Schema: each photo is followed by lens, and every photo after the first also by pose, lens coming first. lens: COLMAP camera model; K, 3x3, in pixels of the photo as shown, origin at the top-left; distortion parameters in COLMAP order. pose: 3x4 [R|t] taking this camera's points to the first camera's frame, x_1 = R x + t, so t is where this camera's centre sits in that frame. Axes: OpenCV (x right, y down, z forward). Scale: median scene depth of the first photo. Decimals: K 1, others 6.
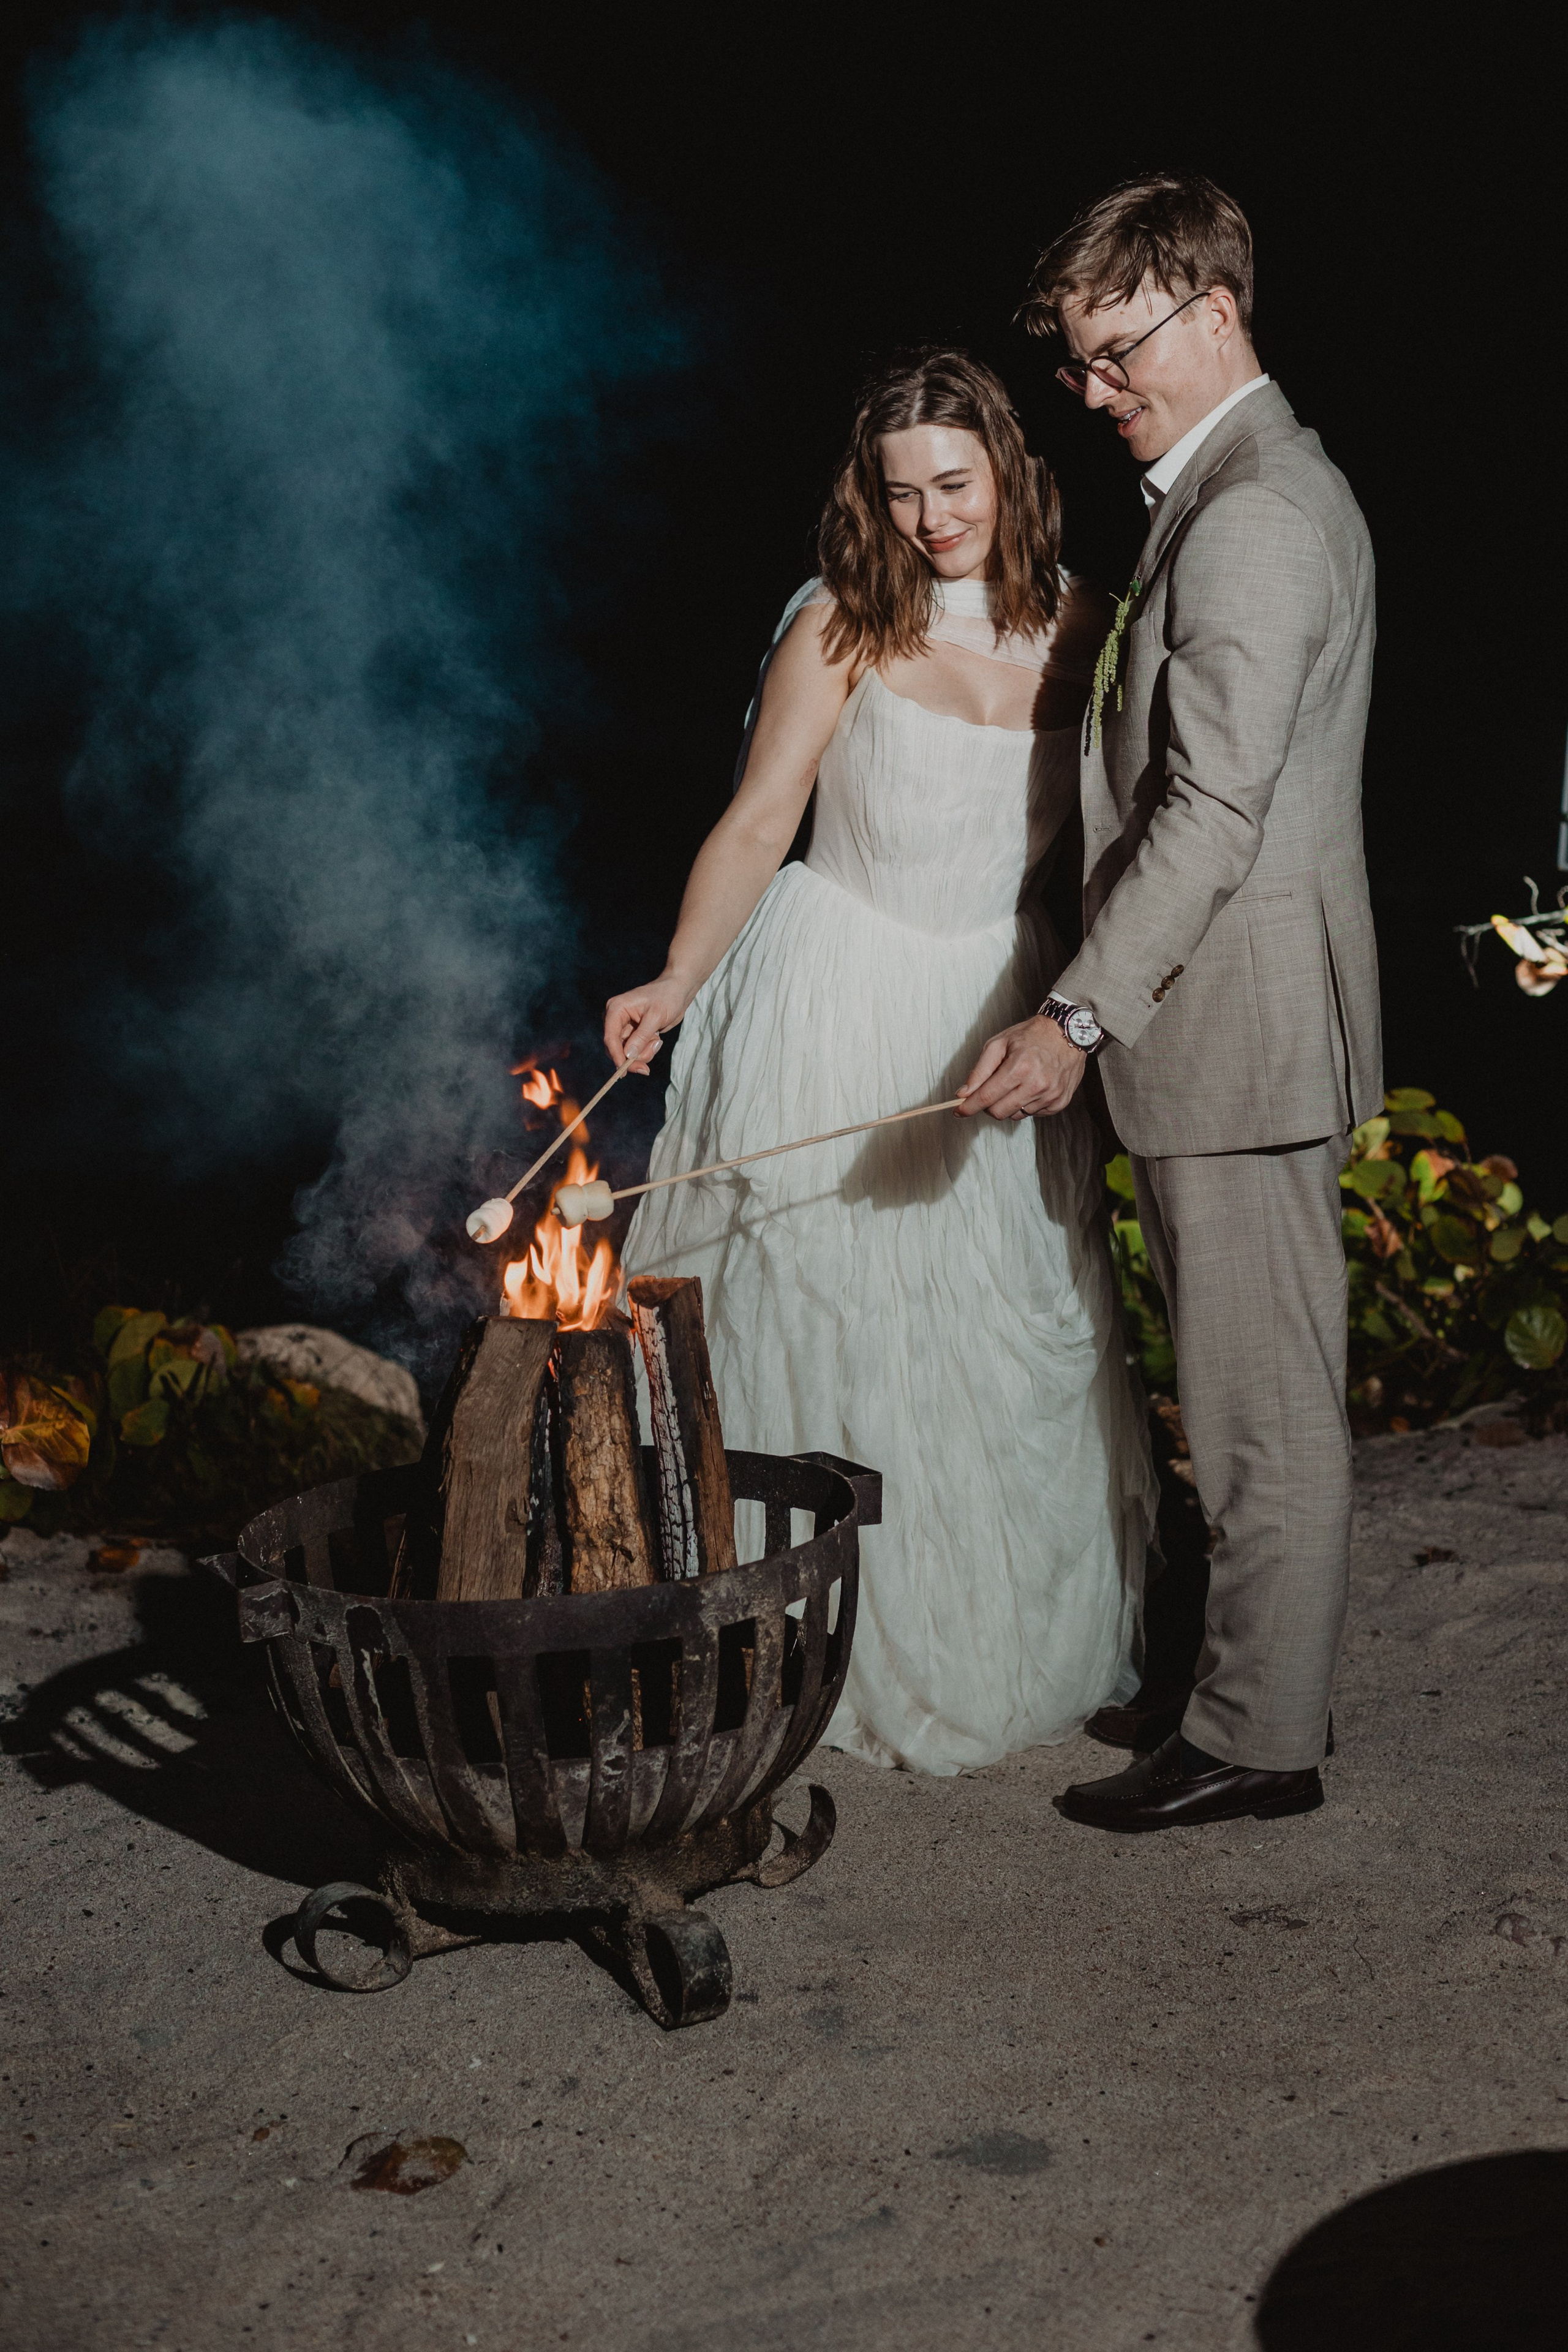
lens RADIAL K [[3424.0, 0, 784.0], [0, 3424.0, 1176.0], [0, 0, 1]] dist [-0.010387, -0.042226]
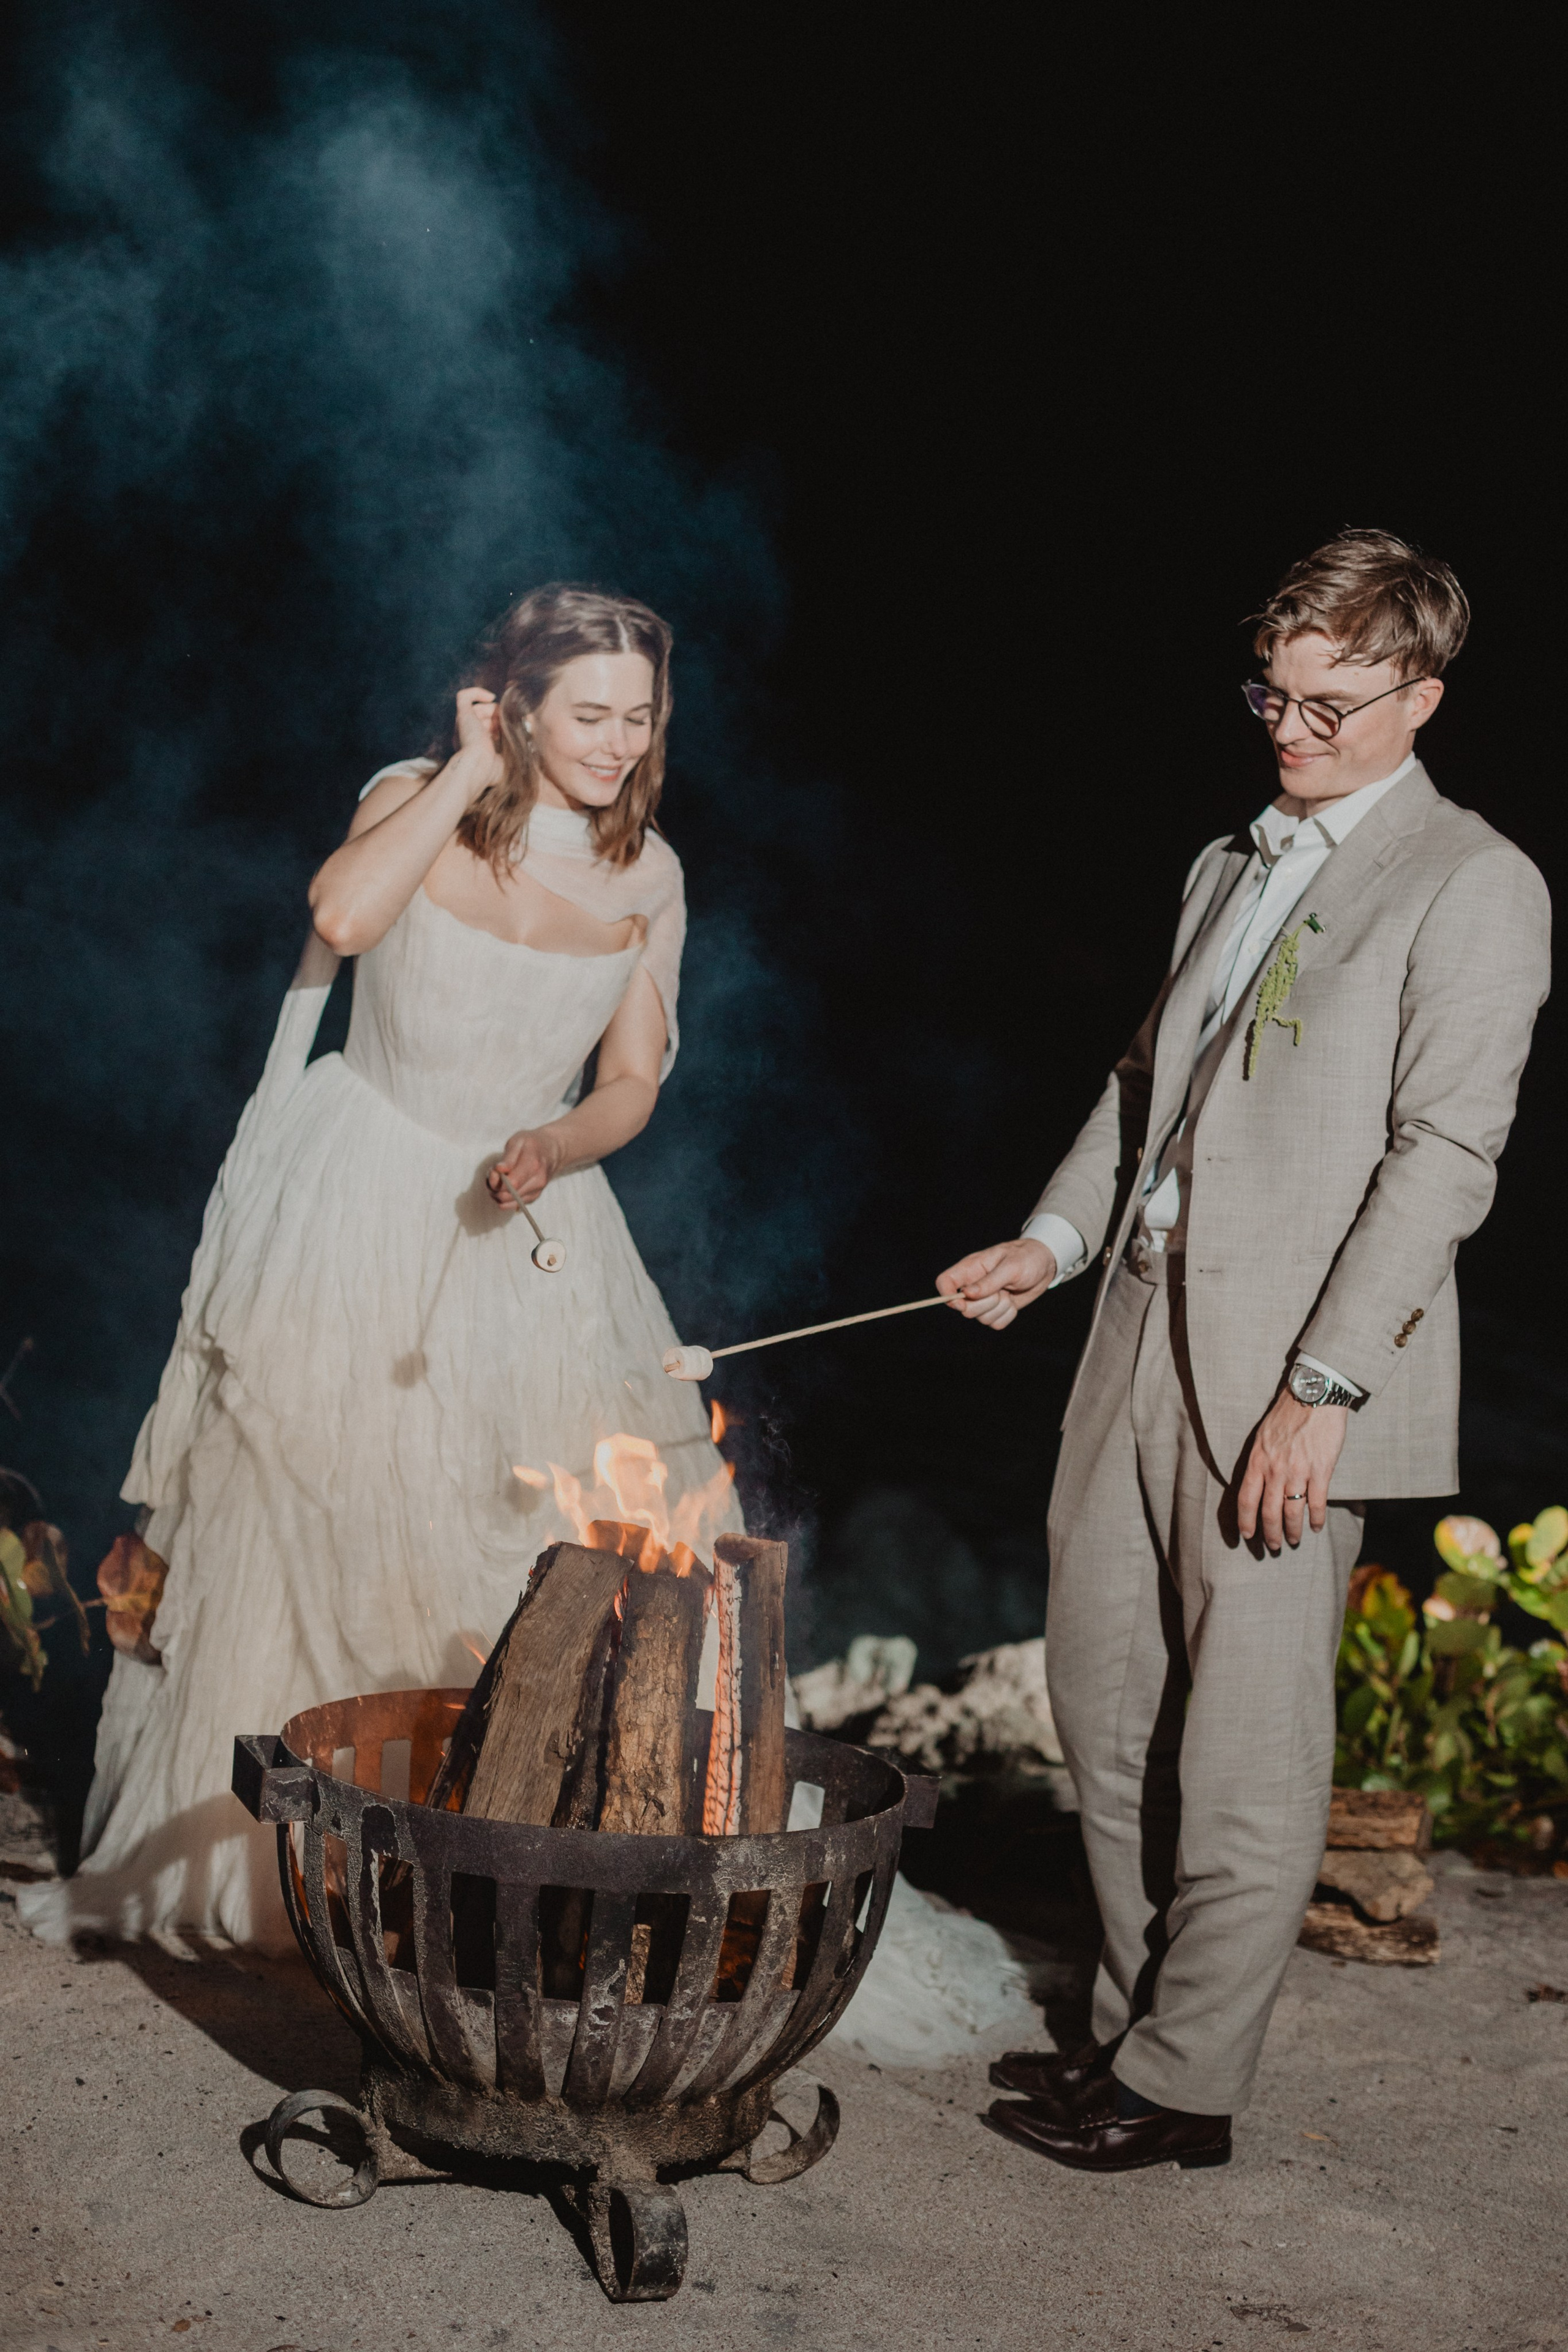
lens RADIAL K [[3424.0, 0, 784.0], [0, 3424.0, 1176.0], [0, 0, 1]] dist [-0.010387, -0.042226]
pose [[0.982258, 0.158594, -0.100085, 0.058419], [-0.168301, 0.980912, -0.097396, 0.022510], [0.082728, 0.112512, 0.990200, 0.009453]]
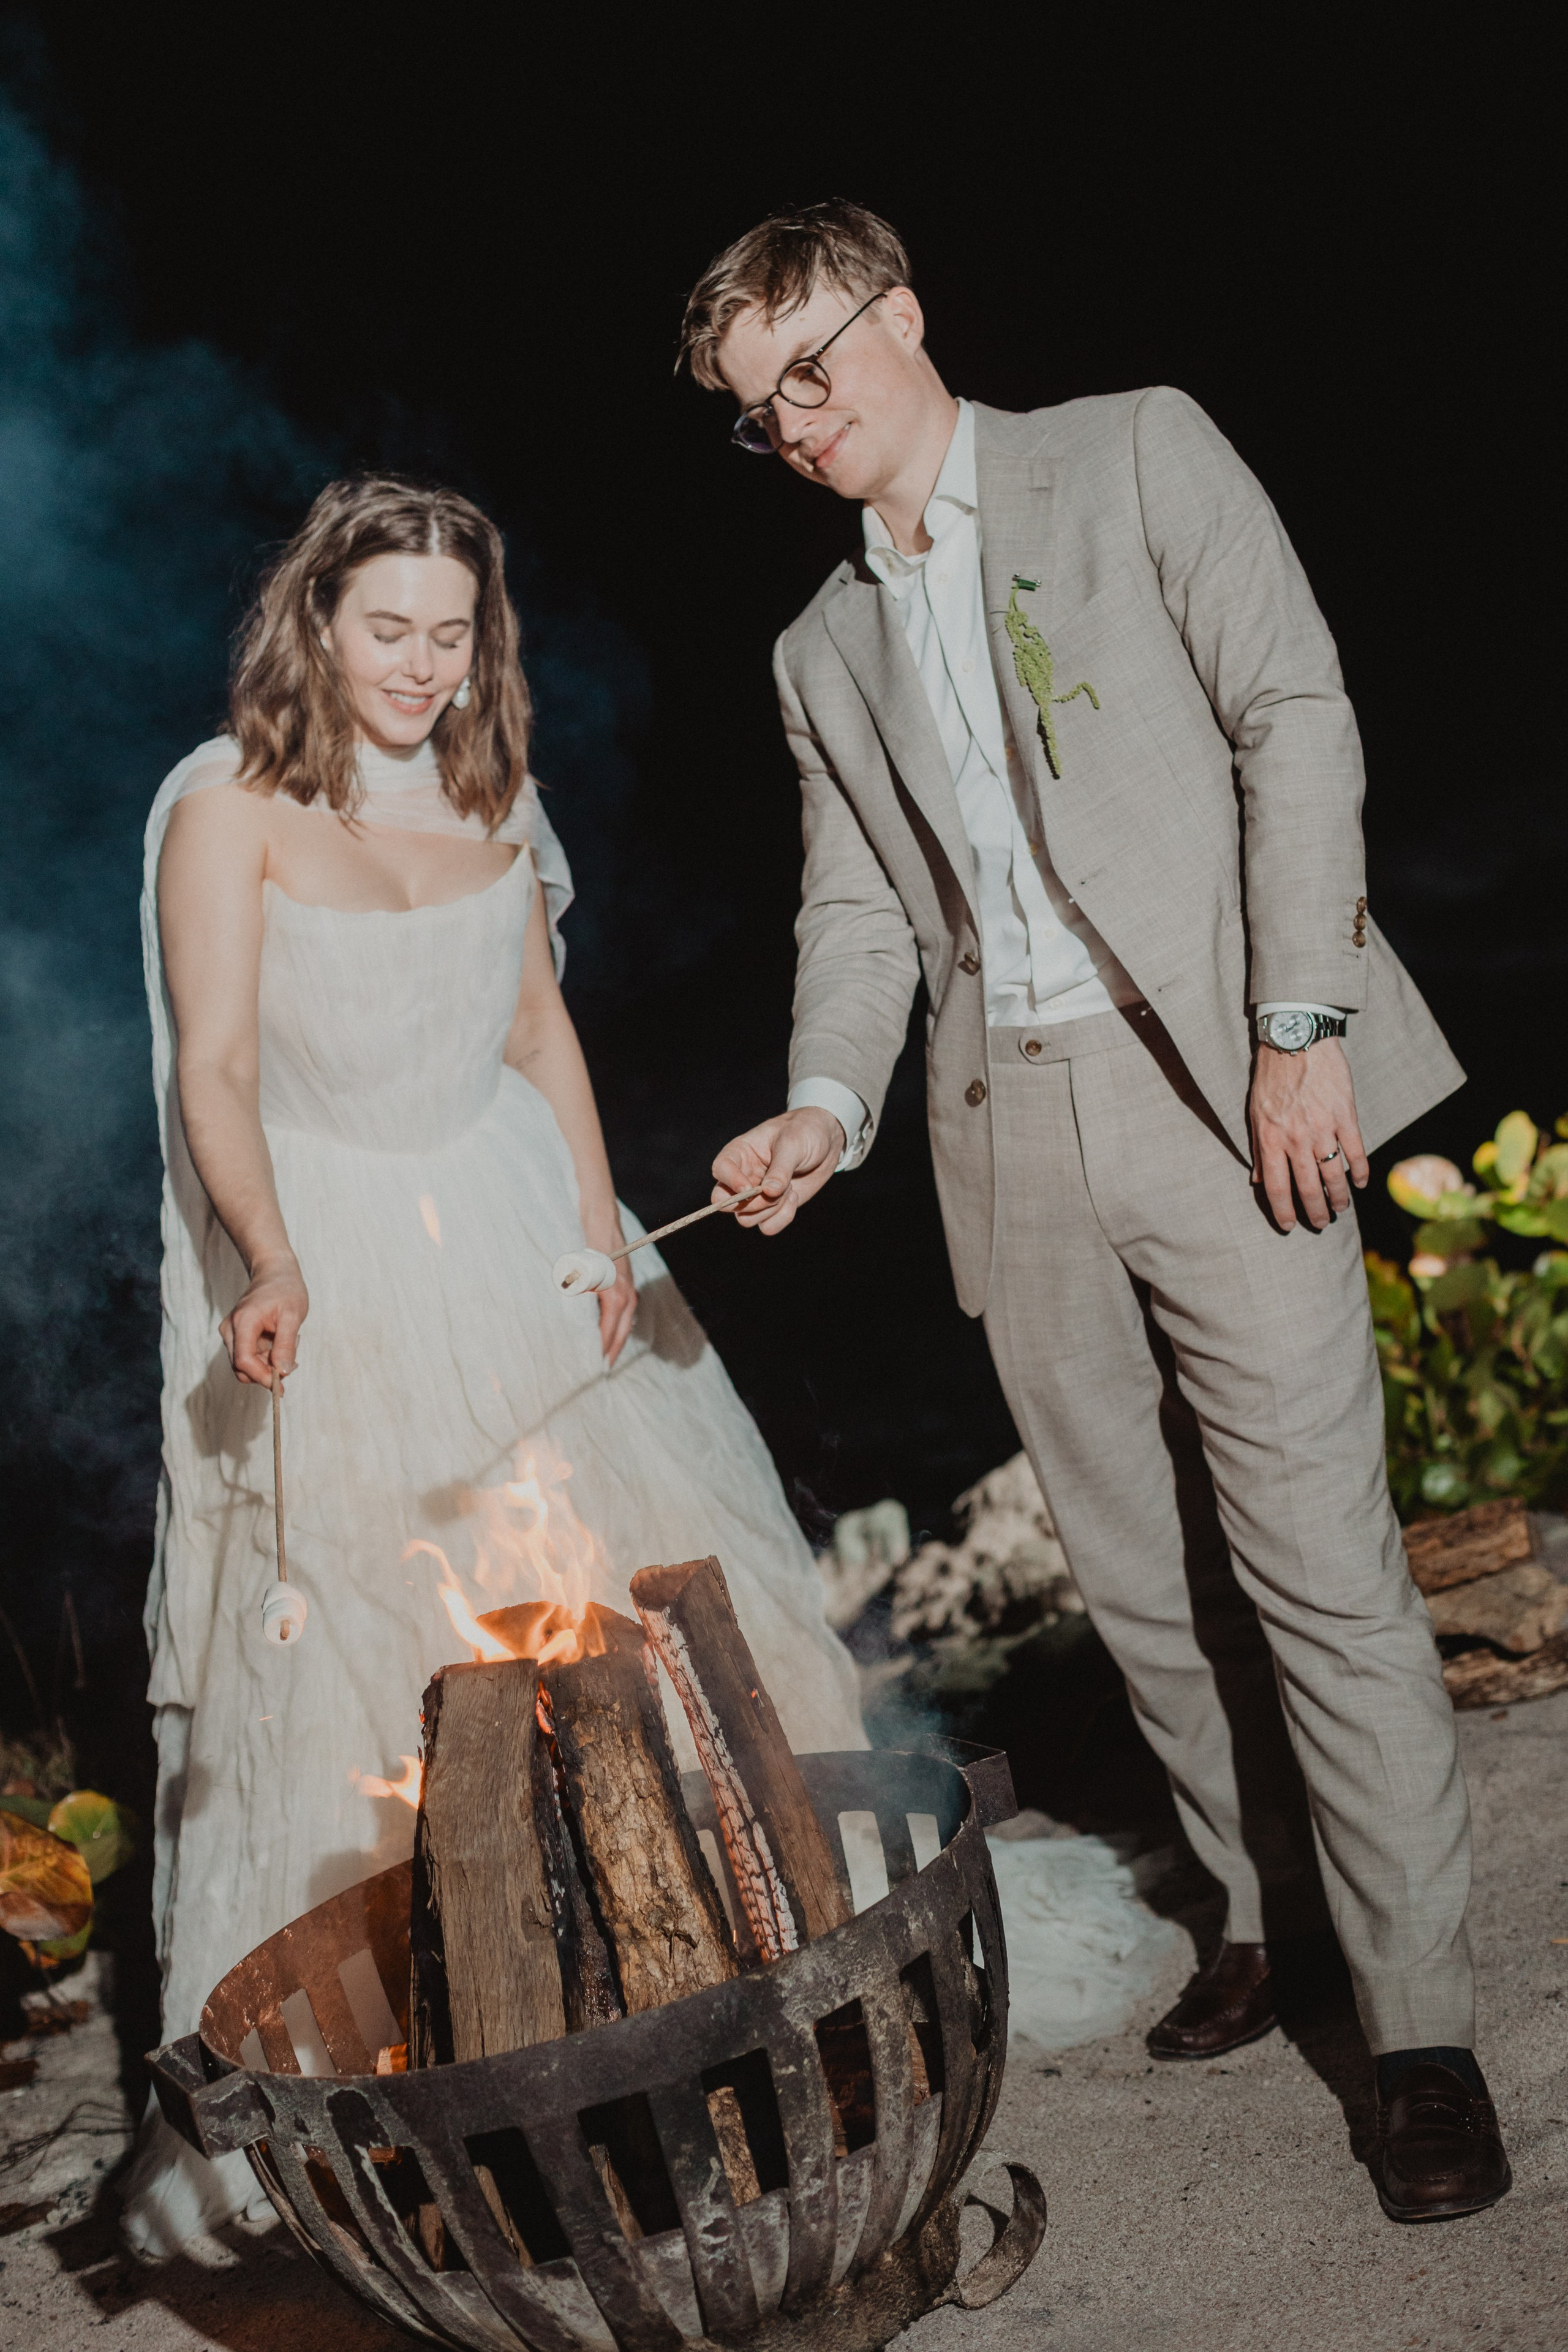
lens RADIAL K [[3424.0, 0, 784.0], [0, 3424.0, 1176.0], [0, 0, 1]] dist [-0.010387, -0.042226]
pose [[0.975960, -0.210942, -0.054815, 0.052601], [0.208125, 0.976671, -0.052885, -0.010569], [0.064691, 0.040205, 0.997095, 0.232628]]
